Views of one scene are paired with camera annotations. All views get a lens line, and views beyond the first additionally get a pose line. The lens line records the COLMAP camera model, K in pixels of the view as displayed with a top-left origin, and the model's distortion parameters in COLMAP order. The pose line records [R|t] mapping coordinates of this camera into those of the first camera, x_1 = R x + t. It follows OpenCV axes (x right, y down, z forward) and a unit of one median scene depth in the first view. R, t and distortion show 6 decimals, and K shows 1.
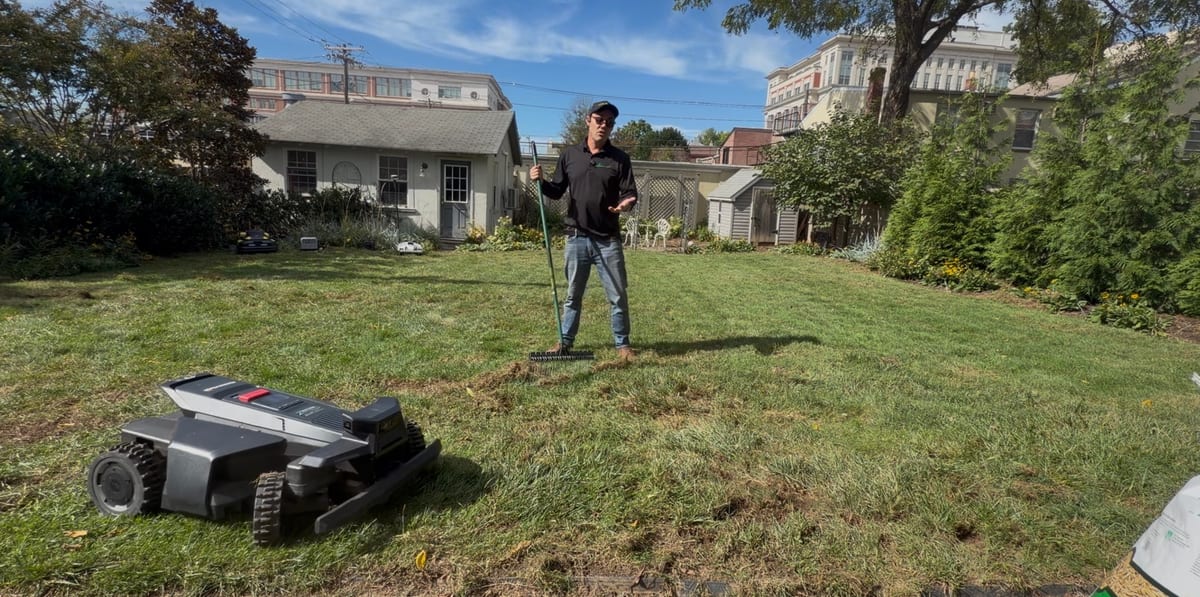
lens RADIAL K [[643.5, 0, 600.0], [0, 643.5, 298.5], [0, 0, 1]] dist [-0.001246, 0.000009]
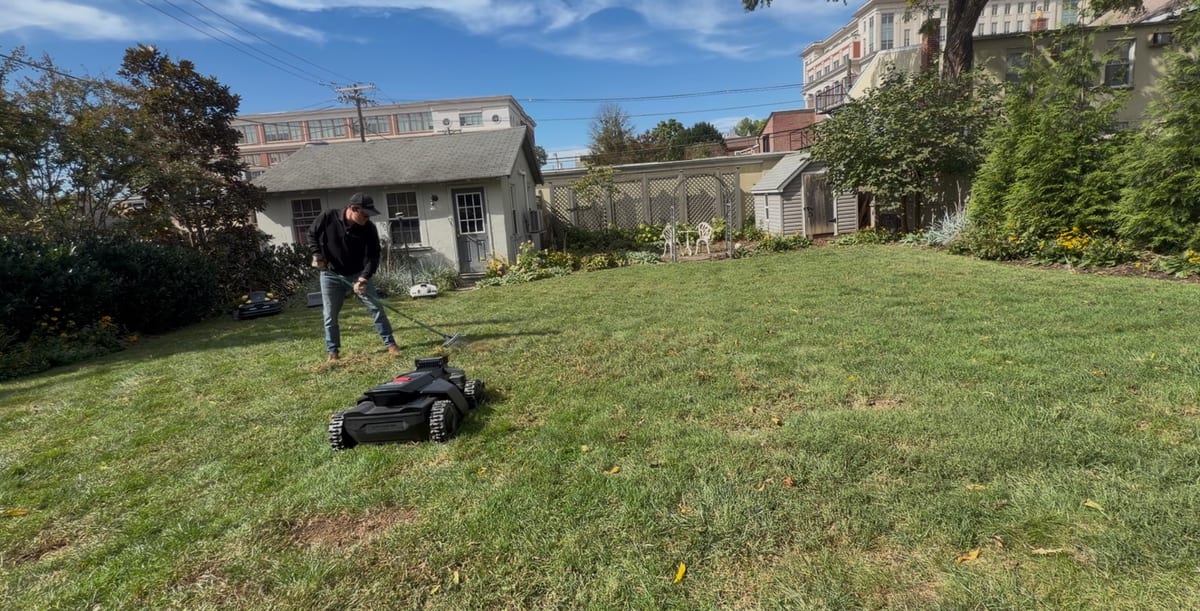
lens RADIAL K [[629.4, 0, 600.0], [0, 629.4, 305.5], [0, 0, 1]] dist [-0.000082, 0.000258]
pose [[0.989336, -0.114716, -0.089742, 0.023104], [0.114537, 0.993393, -0.007162, -0.020886], [0.089971, -0.003193, 0.995939, 0.127731]]
